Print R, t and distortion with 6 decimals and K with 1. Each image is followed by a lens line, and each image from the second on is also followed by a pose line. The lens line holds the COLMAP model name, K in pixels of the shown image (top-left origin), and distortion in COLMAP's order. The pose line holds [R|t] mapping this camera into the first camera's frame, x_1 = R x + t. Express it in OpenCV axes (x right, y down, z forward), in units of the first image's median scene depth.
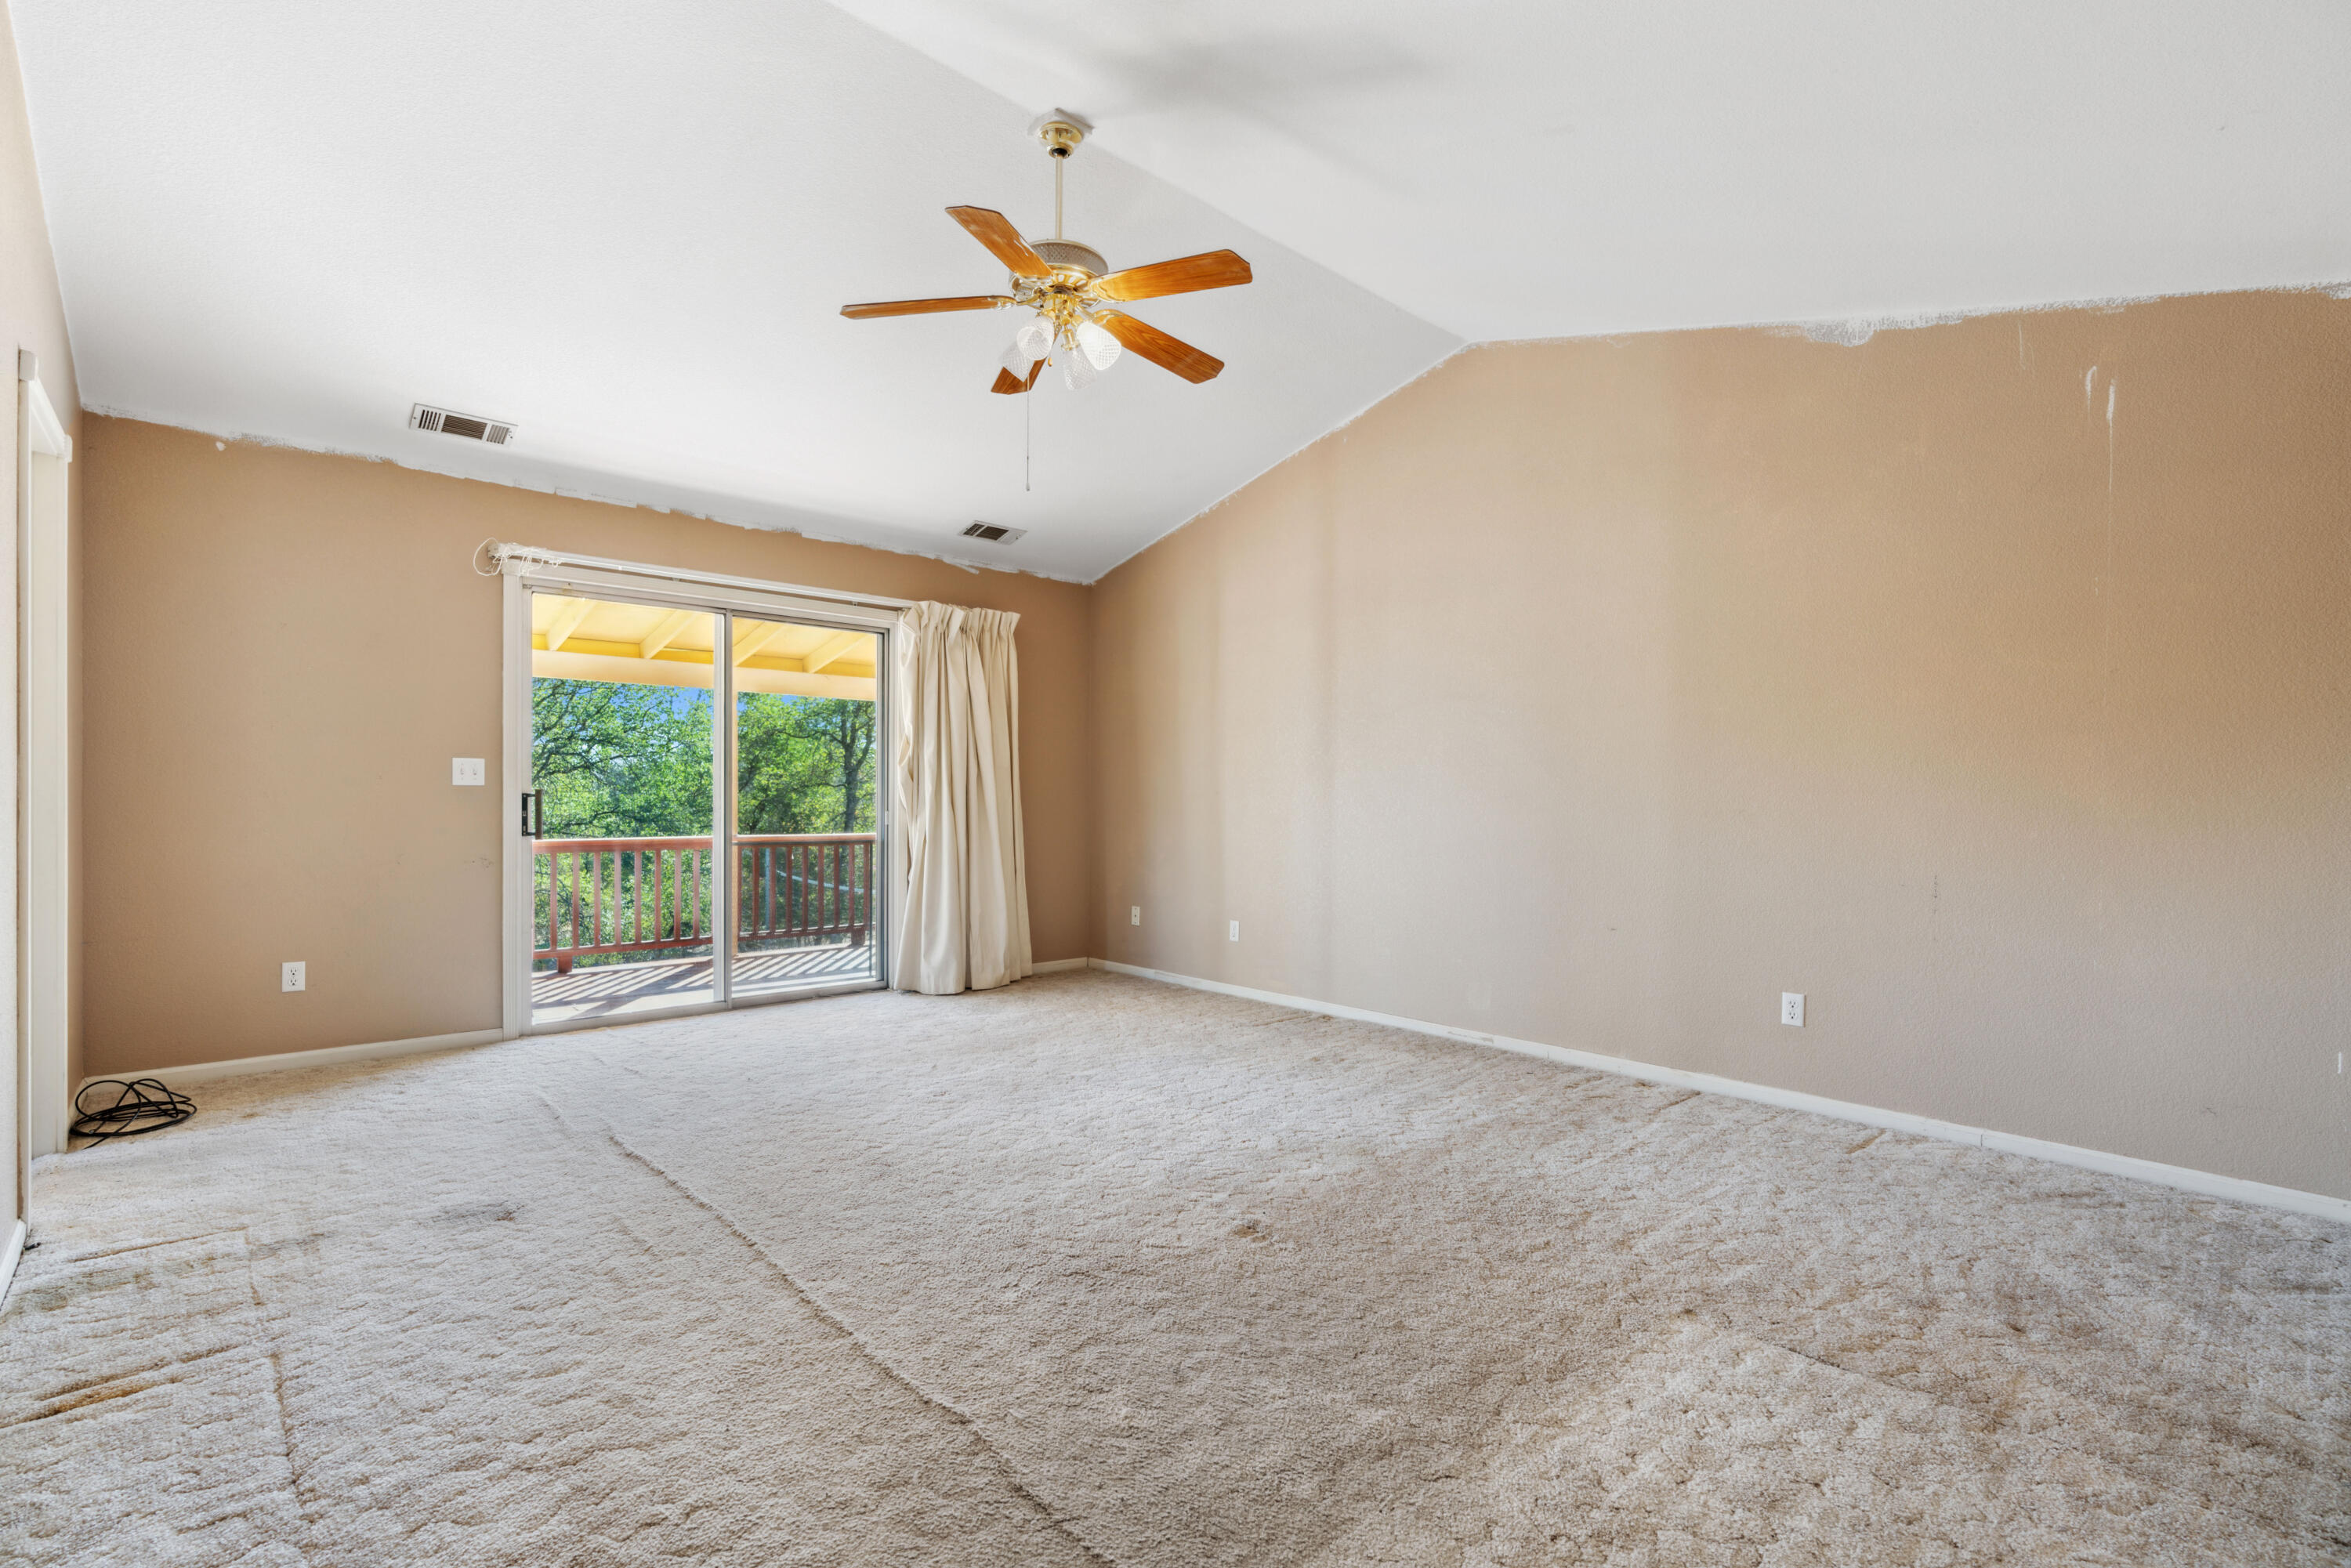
lens RADIAL K [[1054.1, 0, 1174.4], [0, 1054.1, 794.9], [0, 0, 1]] dist [-0.013047, 0.004730]
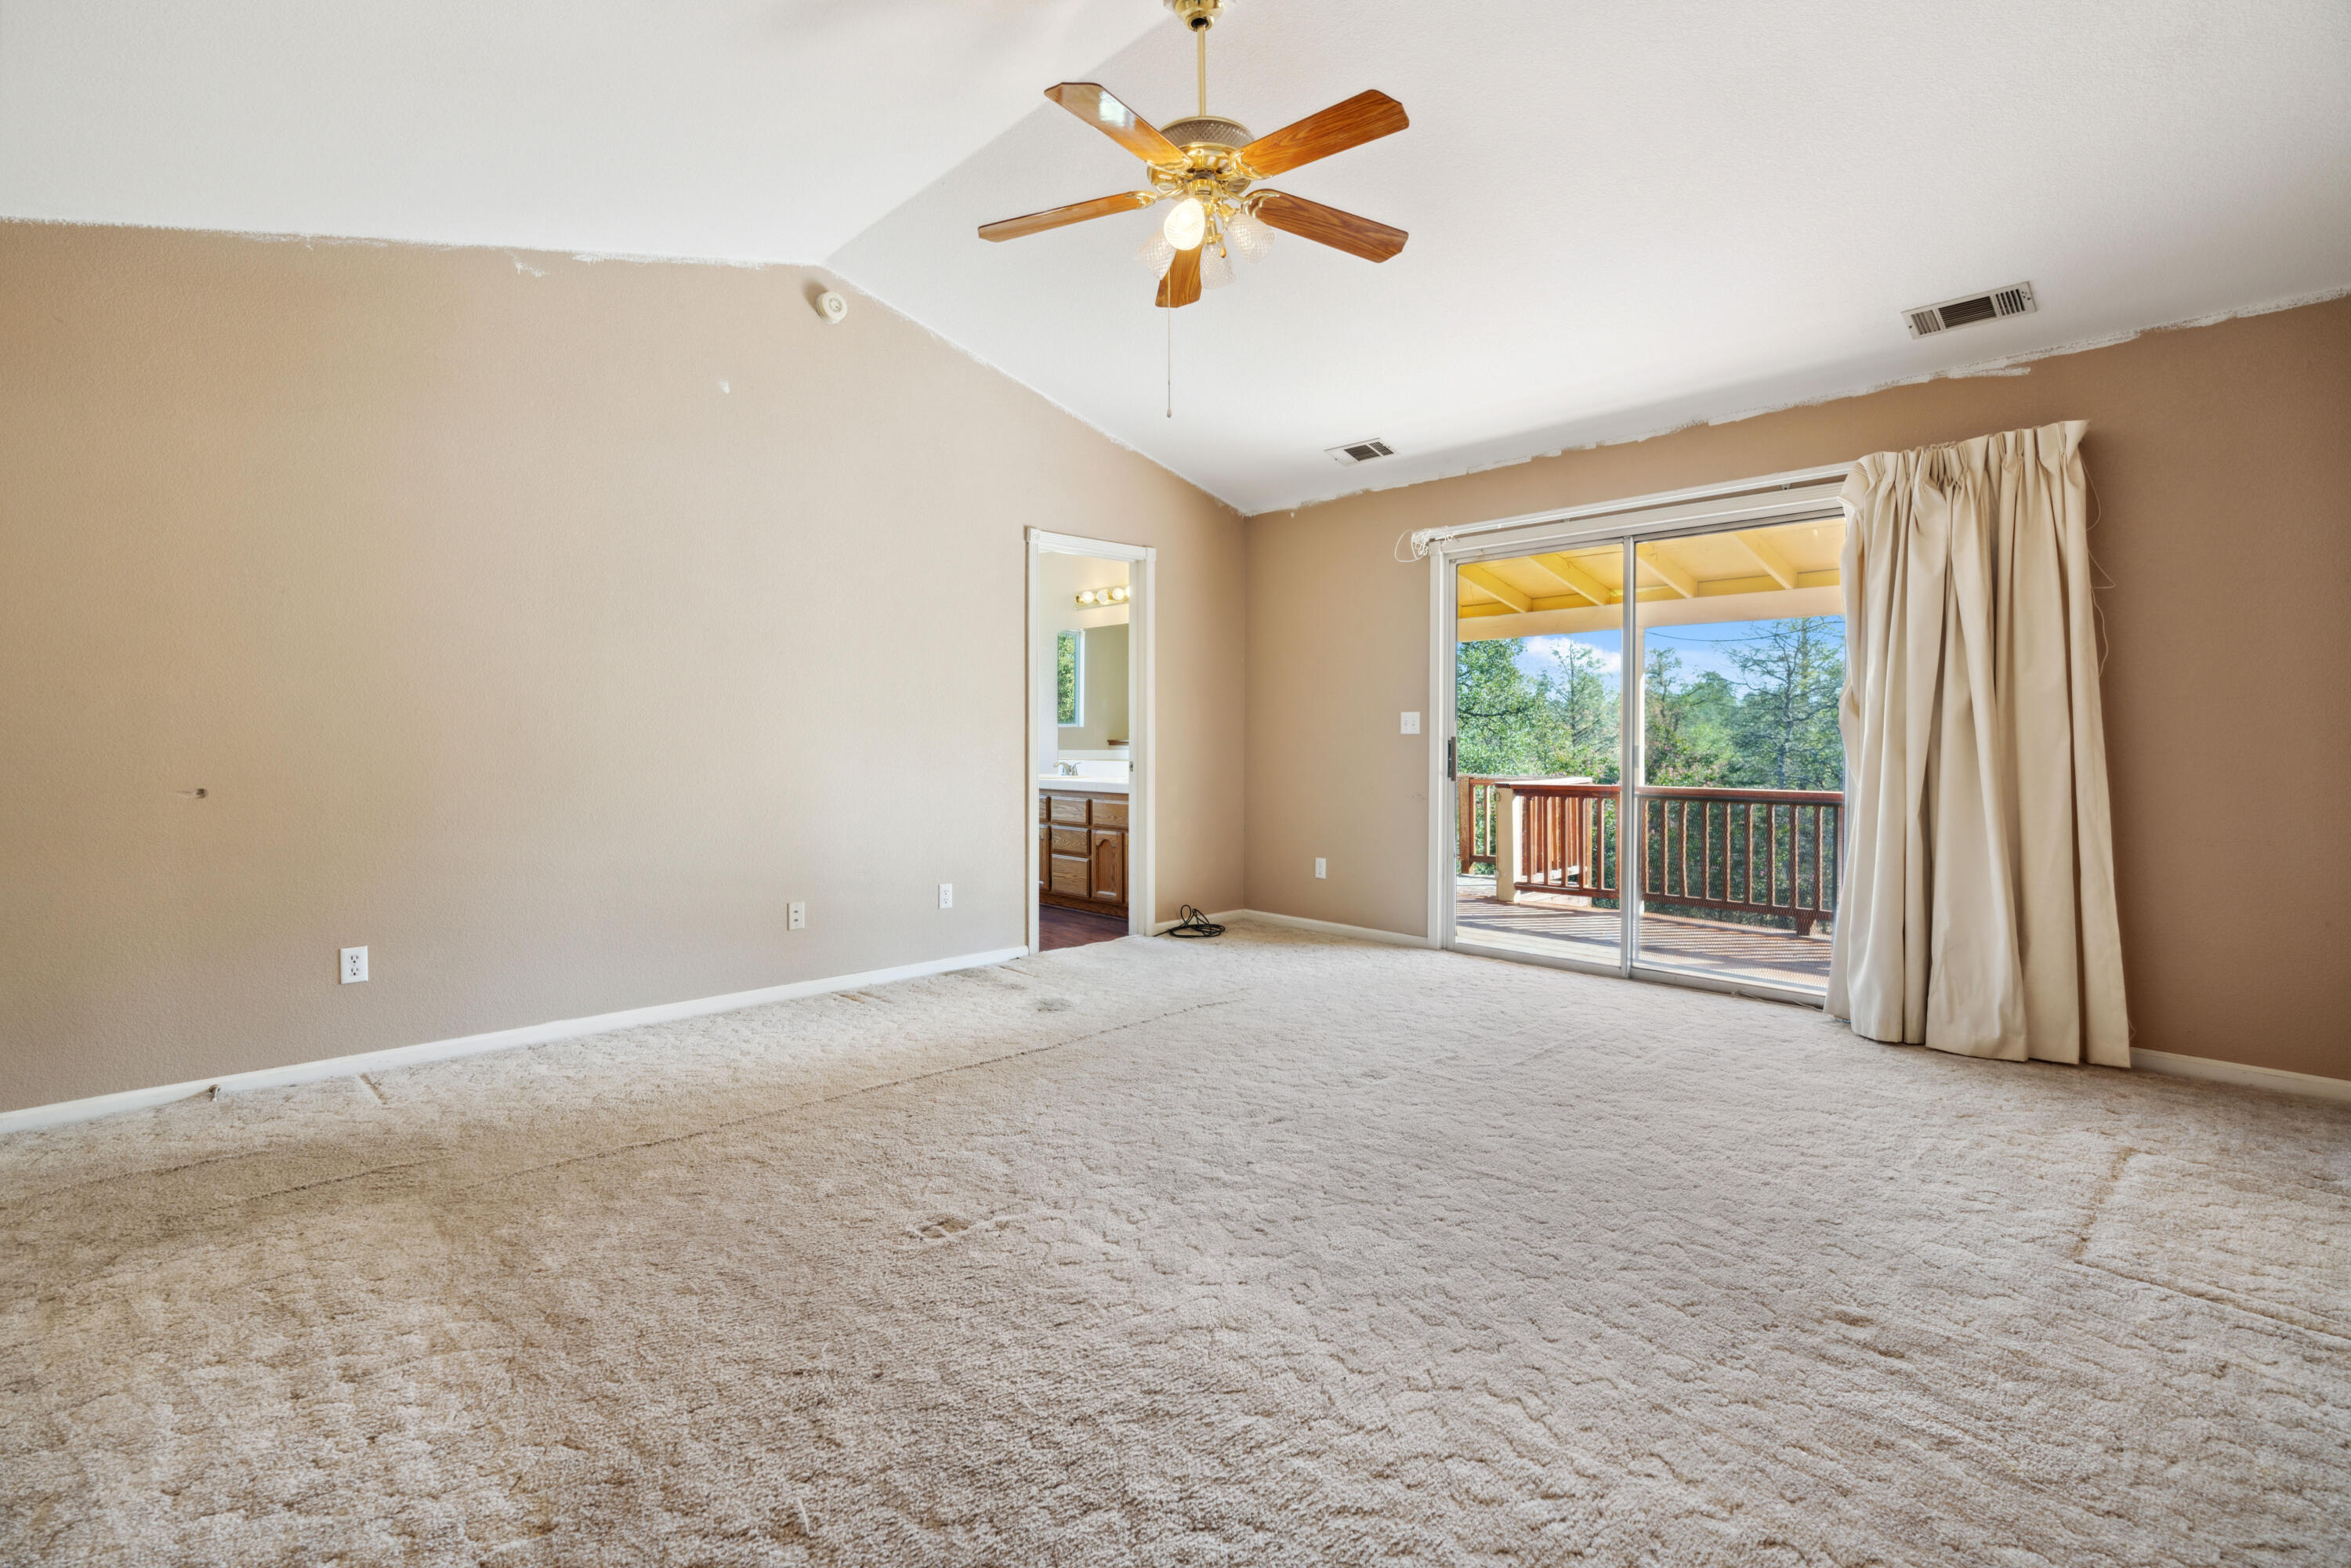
lens RADIAL K [[1054.1, 0, 1136.0], [0, 1054.1, 745.7], [0, 0, 1]] dist [-0.013047, 0.004730]
pose [[0.017492, 0.000418, -0.999847, 0.533408], [0.000660, 1.000000, 0.000430, 0.003815], [0.999847, -0.000667, 0.017491, 0.631100]]
